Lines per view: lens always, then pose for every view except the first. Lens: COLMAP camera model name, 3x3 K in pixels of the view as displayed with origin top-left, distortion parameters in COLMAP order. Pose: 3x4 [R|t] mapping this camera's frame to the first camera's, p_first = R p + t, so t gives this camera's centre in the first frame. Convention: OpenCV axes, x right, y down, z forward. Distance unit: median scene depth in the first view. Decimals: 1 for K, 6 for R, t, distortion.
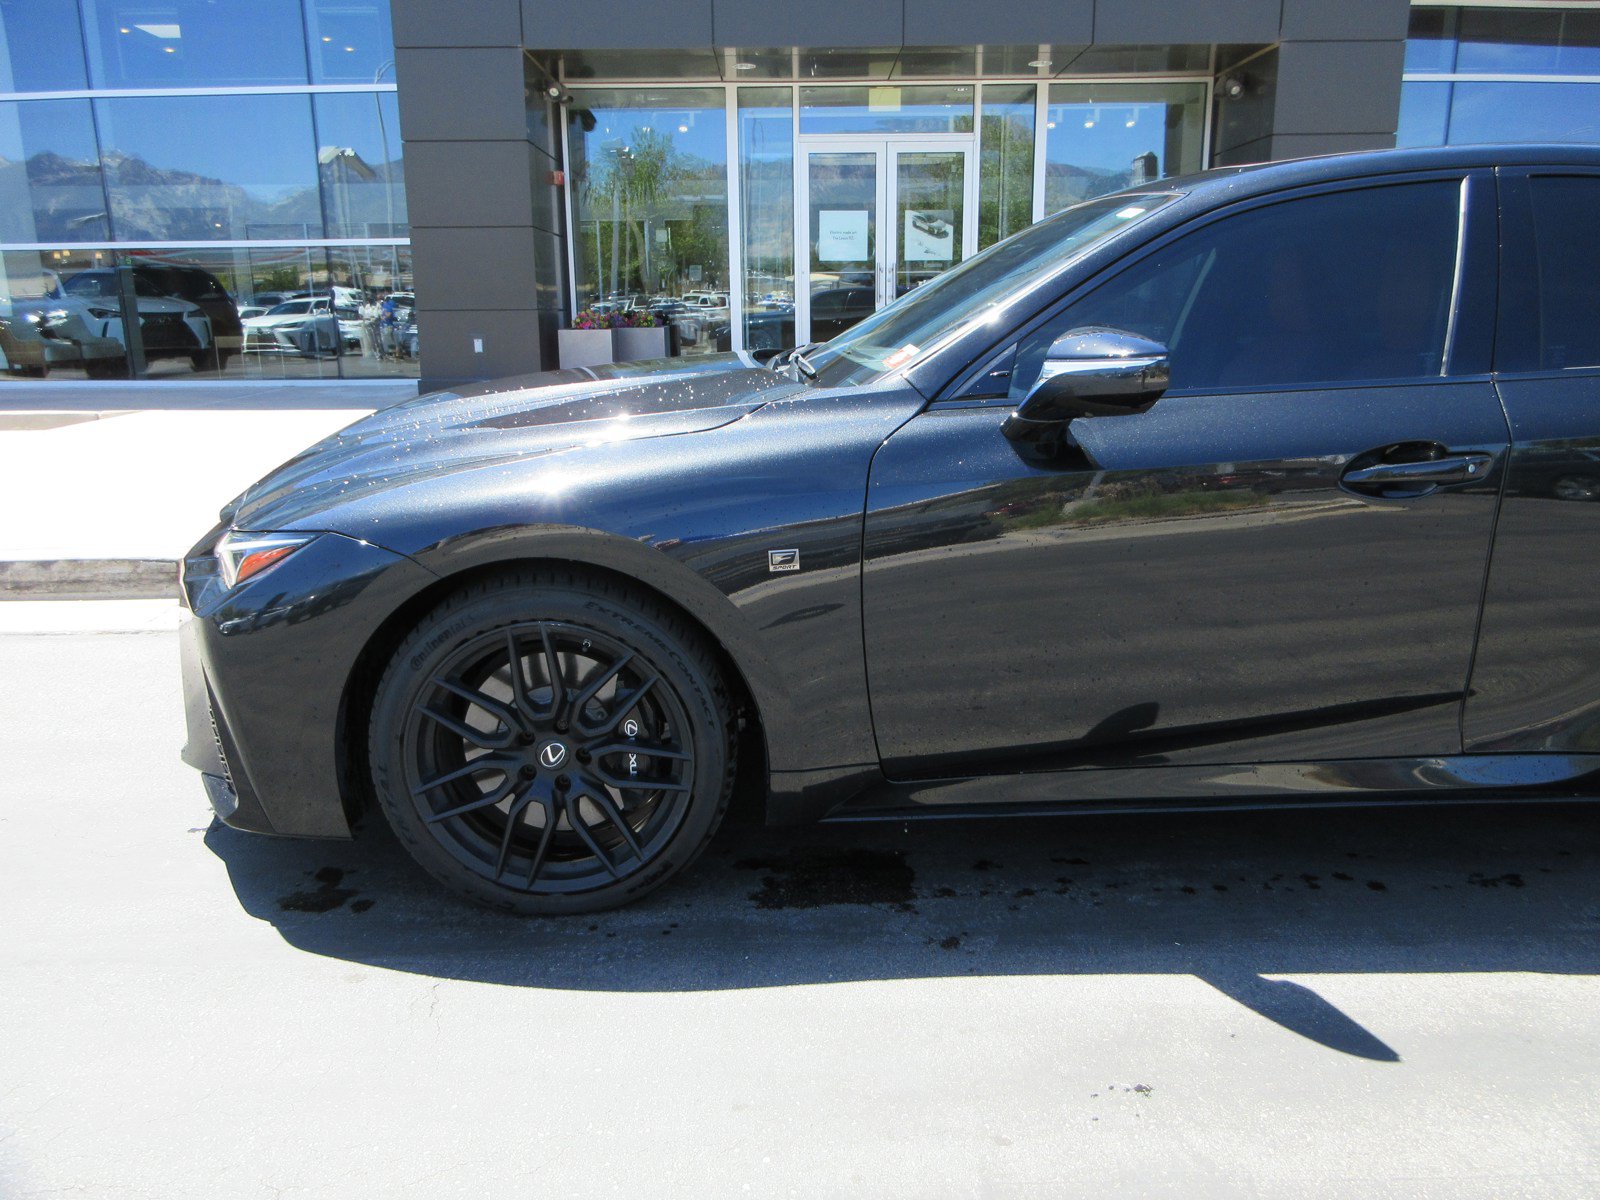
lens RADIAL K [[1185.4, 0, 800.0], [0, 1185.4, 600.0], [0, 0, 1]] dist [0.000132, 0.008759]
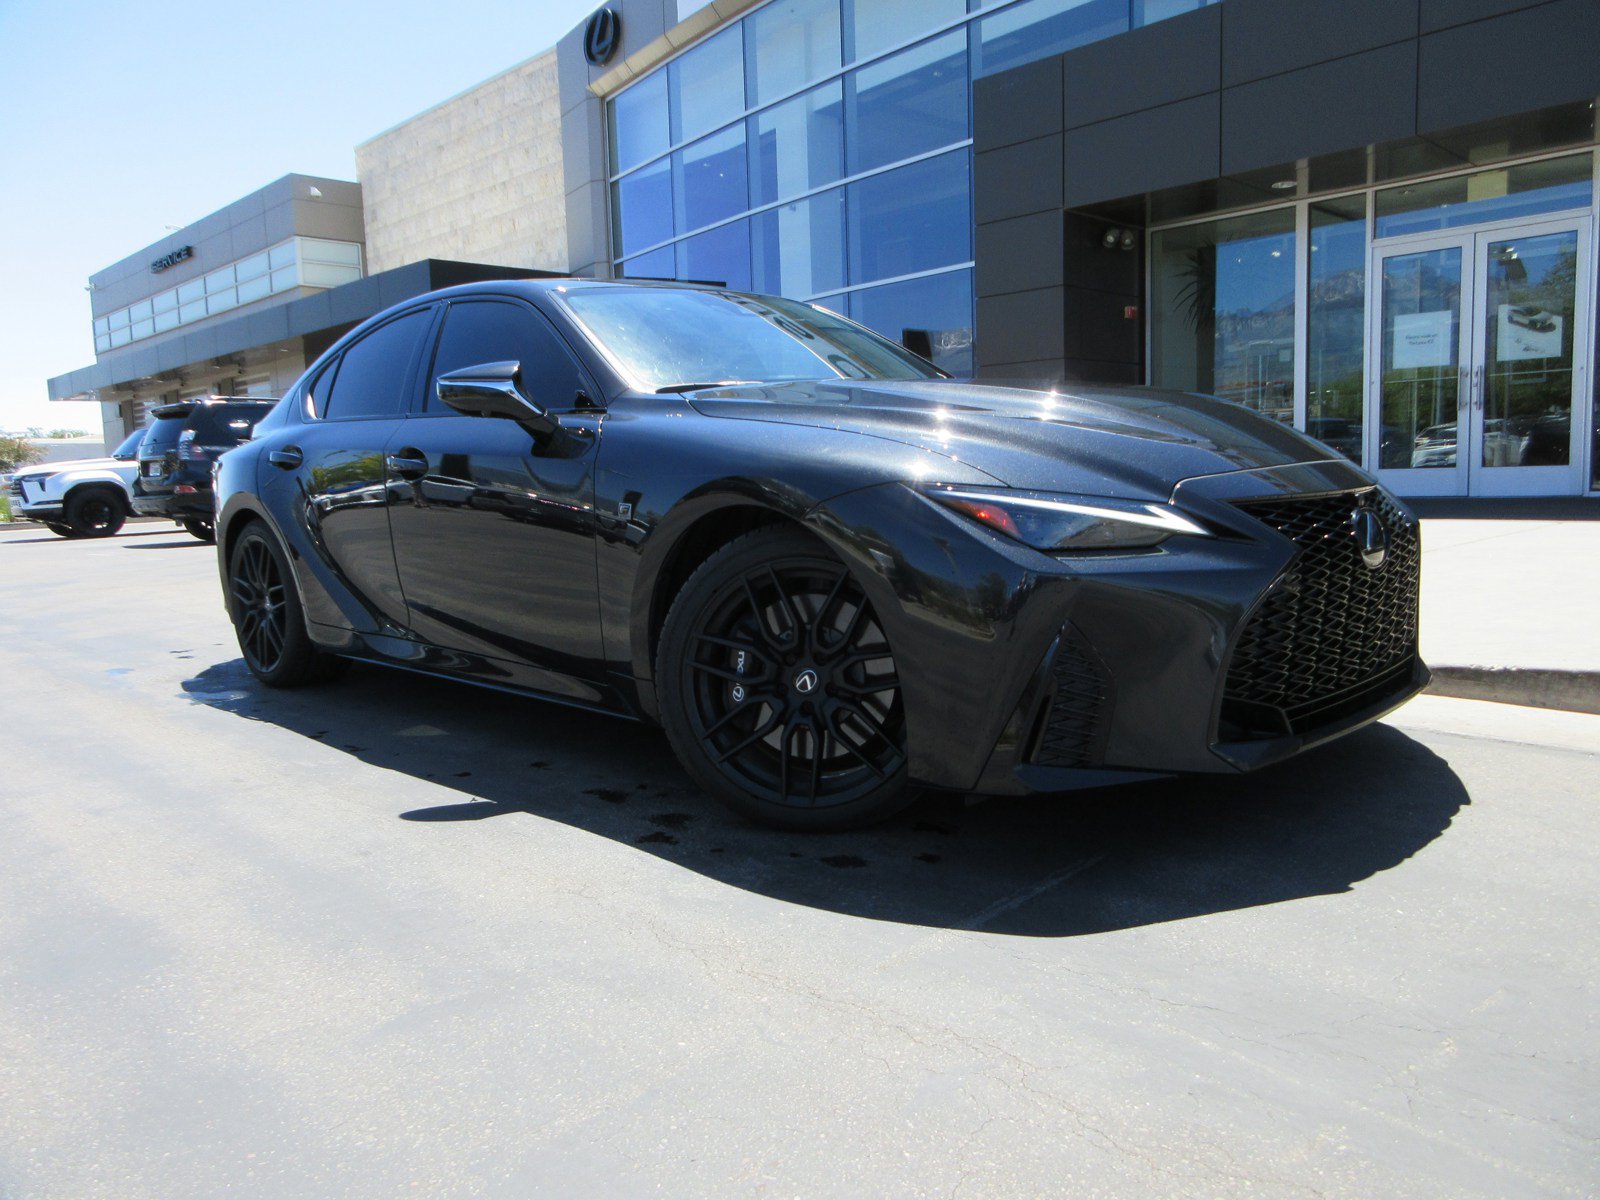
lens RADIAL K [[1185.4, 0, 800.0], [0, 1185.4, 600.0], [0, 0, 1]] dist [0.000132, 0.008759]
pose [[0.693915, 0.066841, -0.716948, 0.382363], [-0.151749, 0.986895, -0.054866, 0.010848], [0.703885, 0.146869, 0.694965, 0.066992]]
